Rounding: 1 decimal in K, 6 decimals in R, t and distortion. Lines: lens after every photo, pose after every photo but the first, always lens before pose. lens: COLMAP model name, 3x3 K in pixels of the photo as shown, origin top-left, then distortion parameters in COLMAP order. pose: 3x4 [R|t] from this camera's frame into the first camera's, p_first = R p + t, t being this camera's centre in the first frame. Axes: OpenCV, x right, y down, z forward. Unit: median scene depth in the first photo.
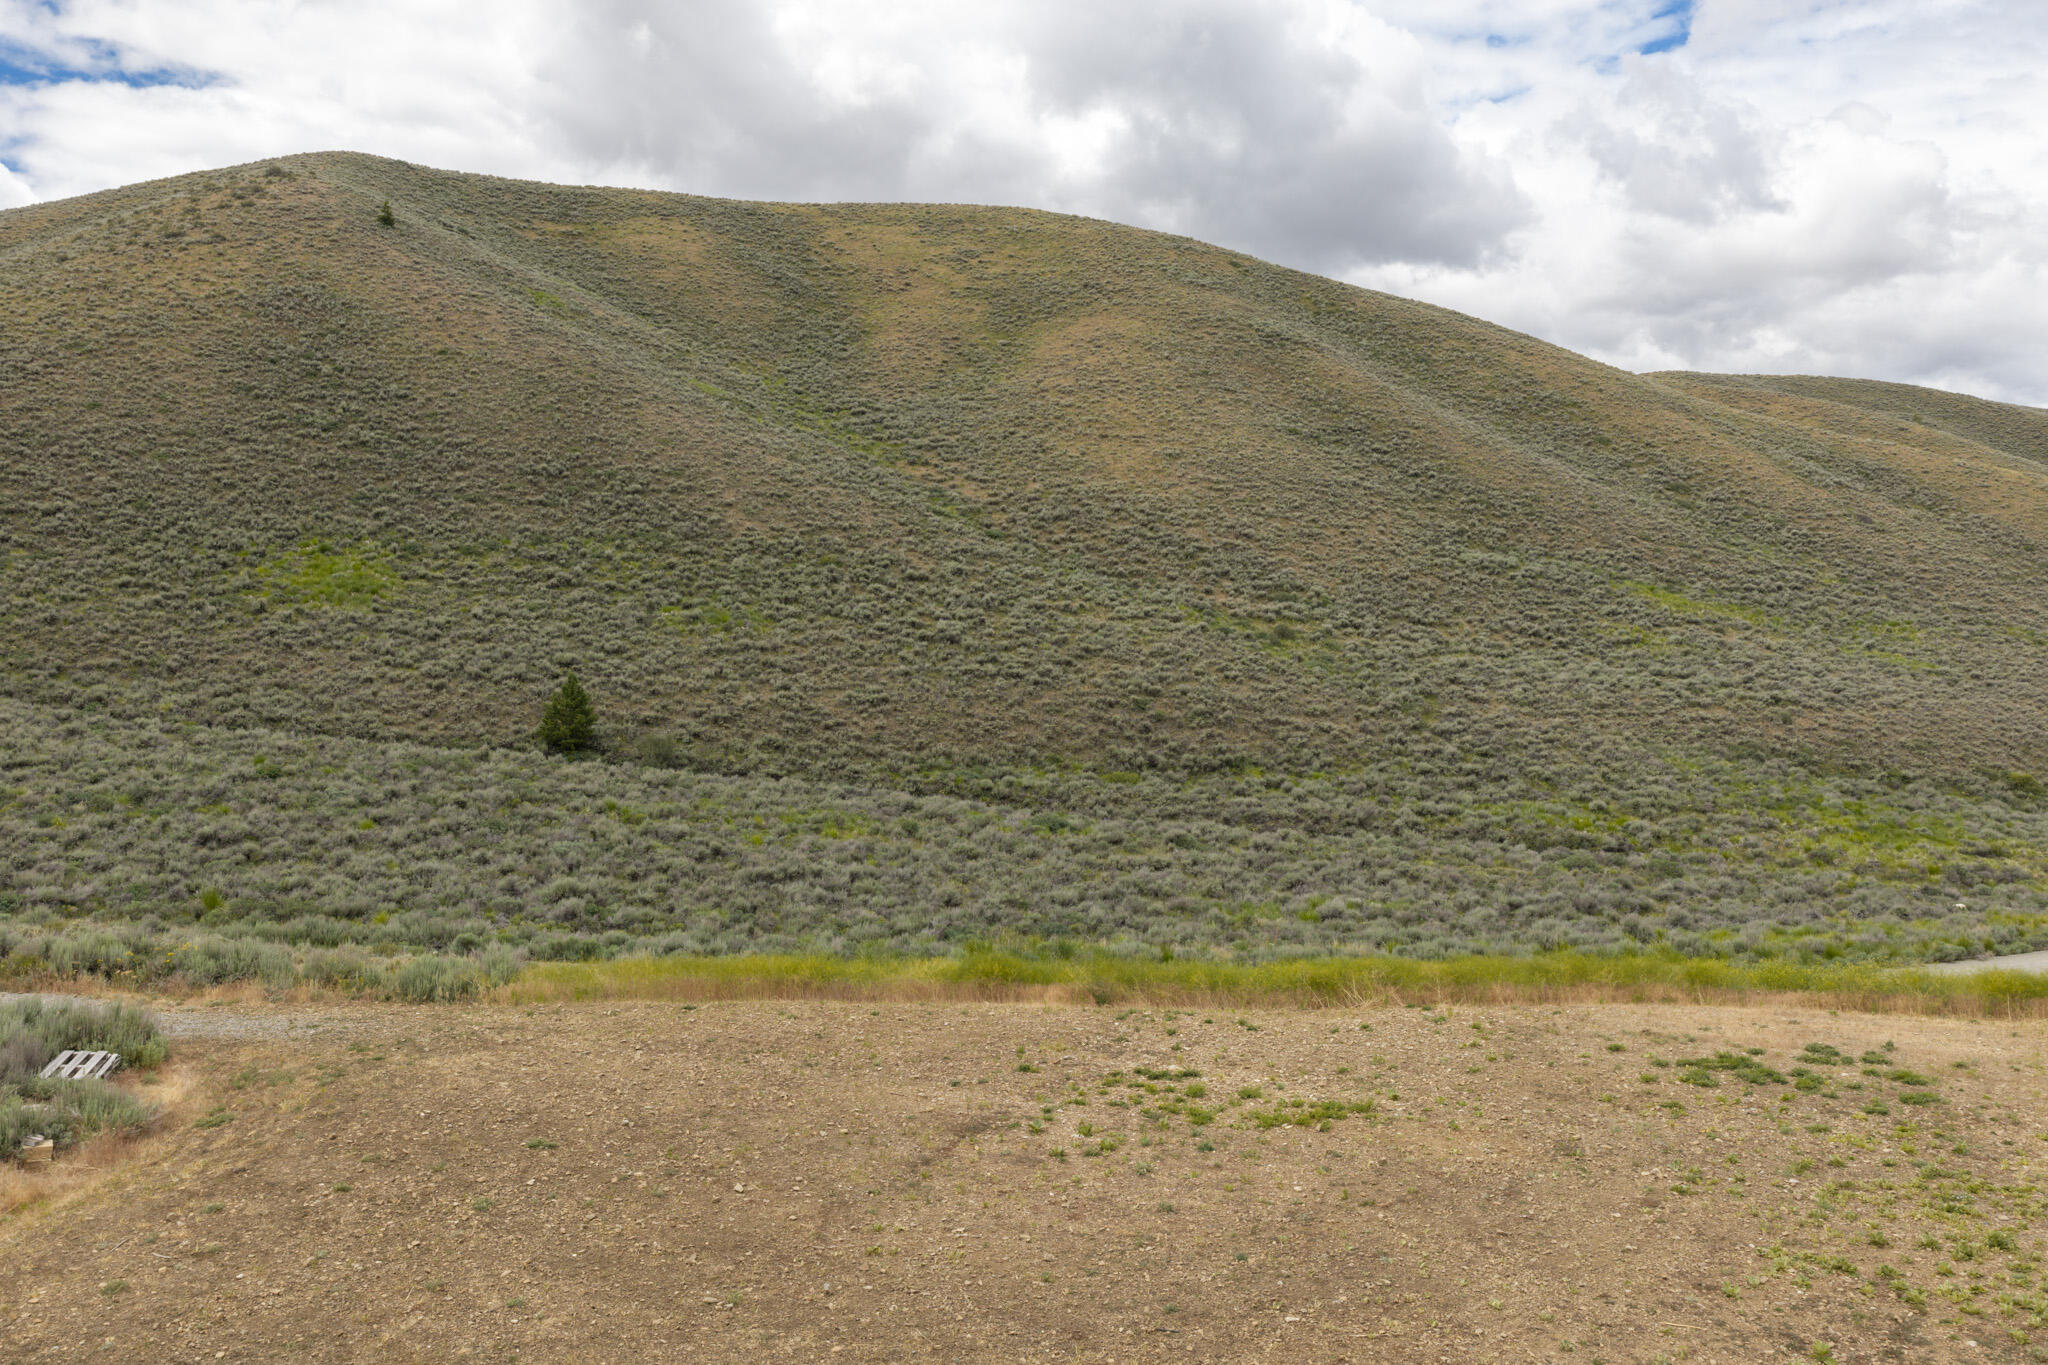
lens RADIAL K [[1702.7, 0, 1024.3], [0, 1702.7, 666.6], [0, 0, 1]] dist [0.013420, -0.023885]
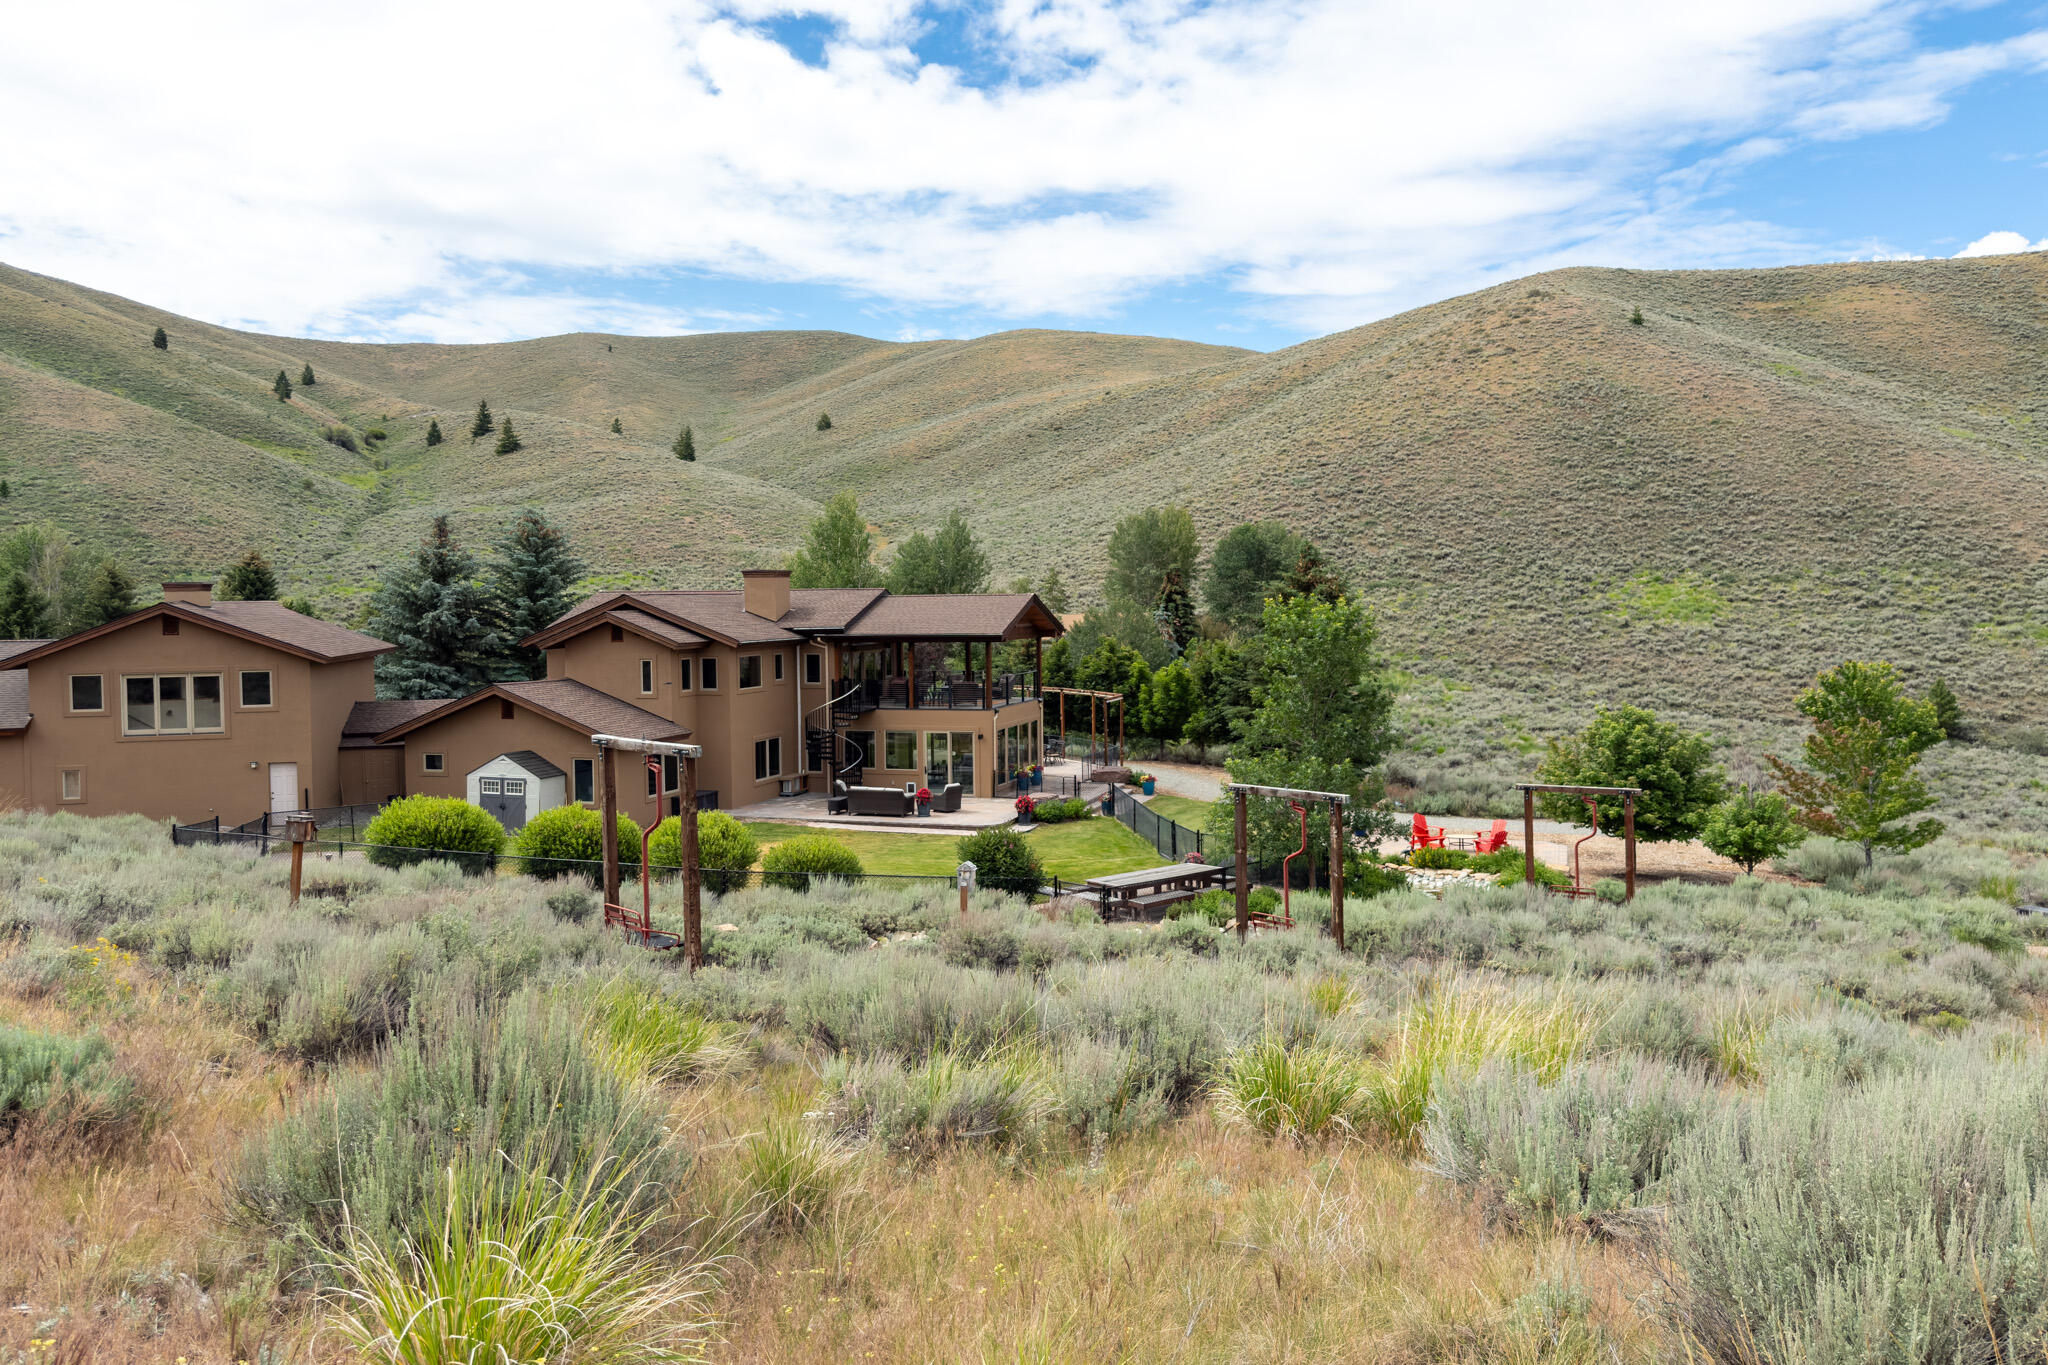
lens RADIAL K [[1394.2, 0, 1014.7], [0, 1394.2, 671.4], [0, 0, 1]] dist [-0.004196, 0.002195]
pose [[0.784075, 0.023849, -0.620208, -0.117280], [-0.018571, 0.999716, 0.014965, -0.002658], [0.620388, -0.000216, 0.784295, -0.180060]]
